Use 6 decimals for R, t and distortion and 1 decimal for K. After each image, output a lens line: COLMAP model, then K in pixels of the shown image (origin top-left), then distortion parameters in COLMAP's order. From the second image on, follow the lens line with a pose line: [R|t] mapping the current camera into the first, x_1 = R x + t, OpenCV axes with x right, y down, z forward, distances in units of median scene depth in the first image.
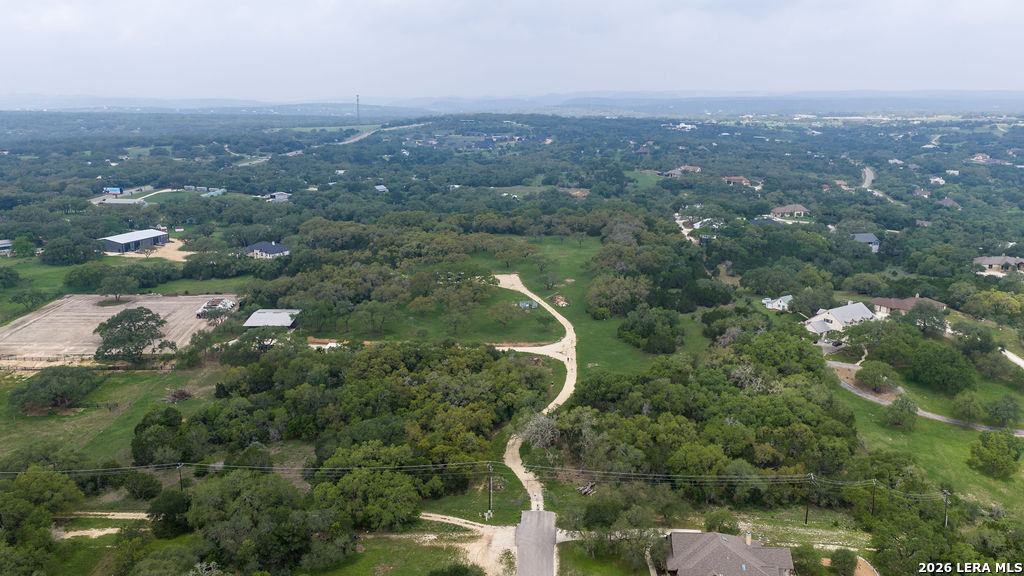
lens RADIAL K [[842.0, 0, 512.0], [0, 842.0, 288.0], [0, 0, 1]] dist [0.030355, -0.079656]
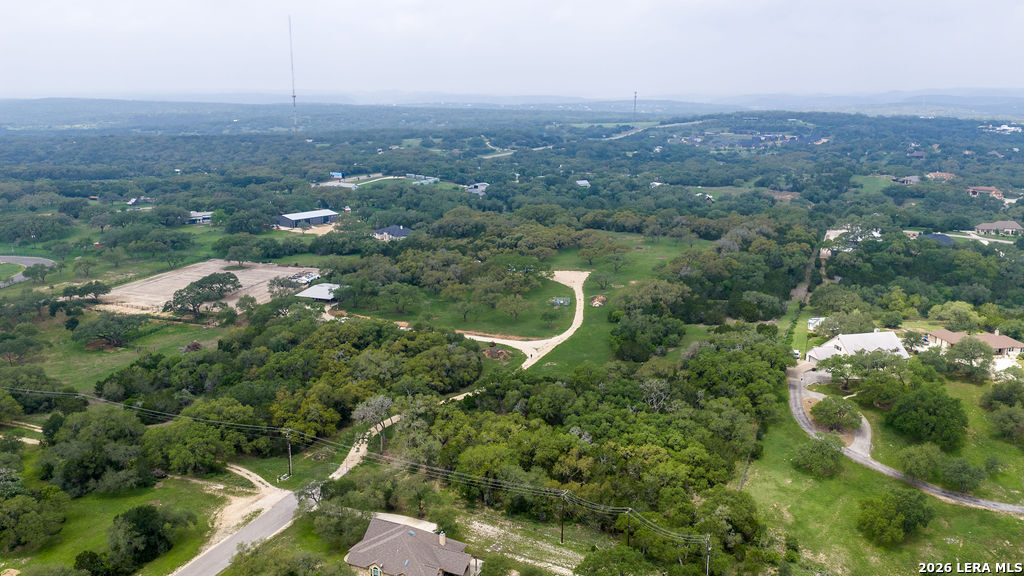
lens RADIAL K [[842.0, 0, 512.0], [0, 842.0, 288.0], [0, 0, 1]] dist [0.030355, -0.079656]
pose [[0.929075, 0.085001, -0.359993, 0.156708], [-0.083787, 0.996302, 0.019005, -0.004809], [0.360277, 0.012506, 0.932761, 0.023587]]
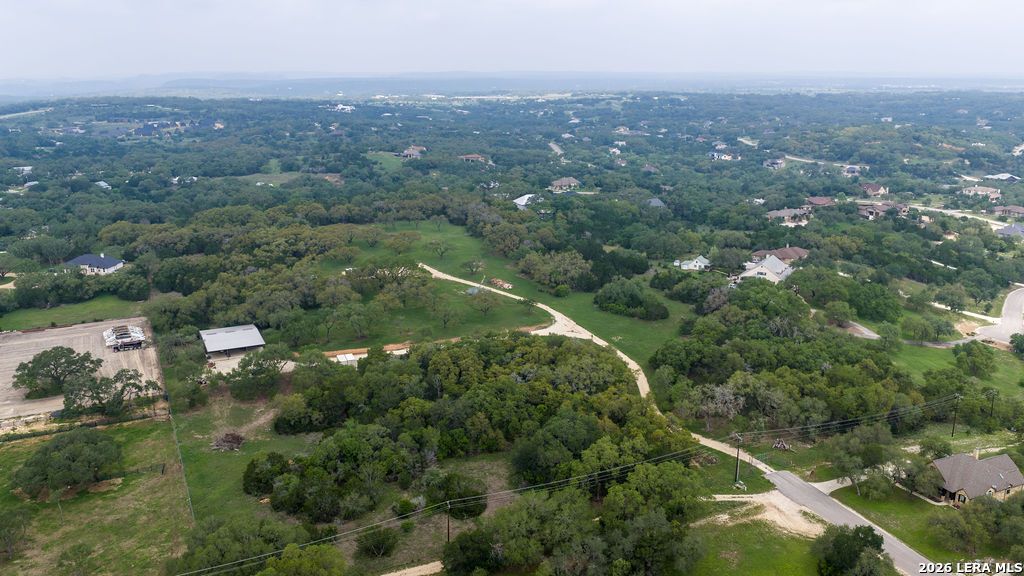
lens RADIAL K [[842.0, 0, 512.0], [0, 842.0, 288.0], [0, 0, 1]] dist [0.030355, -0.079656]
pose [[0.897667, -0.109399, 0.426879, -0.175937], [0.100337, 0.993992, 0.043741, -0.010672], [-0.429099, 0.003567, 0.903250, 0.049715]]
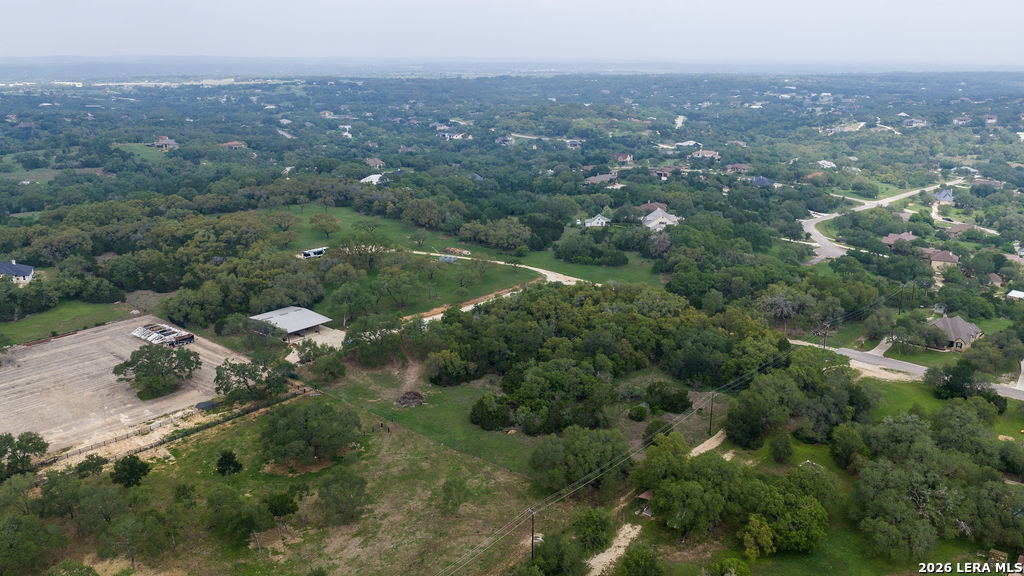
lens RADIAL K [[842.0, 0, 512.0], [0, 842.0, 288.0], [0, 0, 1]] dist [0.030355, -0.079656]
pose [[0.637865, -0.202410, 0.743073, -0.351242], [0.173899, 0.977781, 0.117066, -0.026042], [-0.750258, 0.054547, 0.658891, 0.119630]]
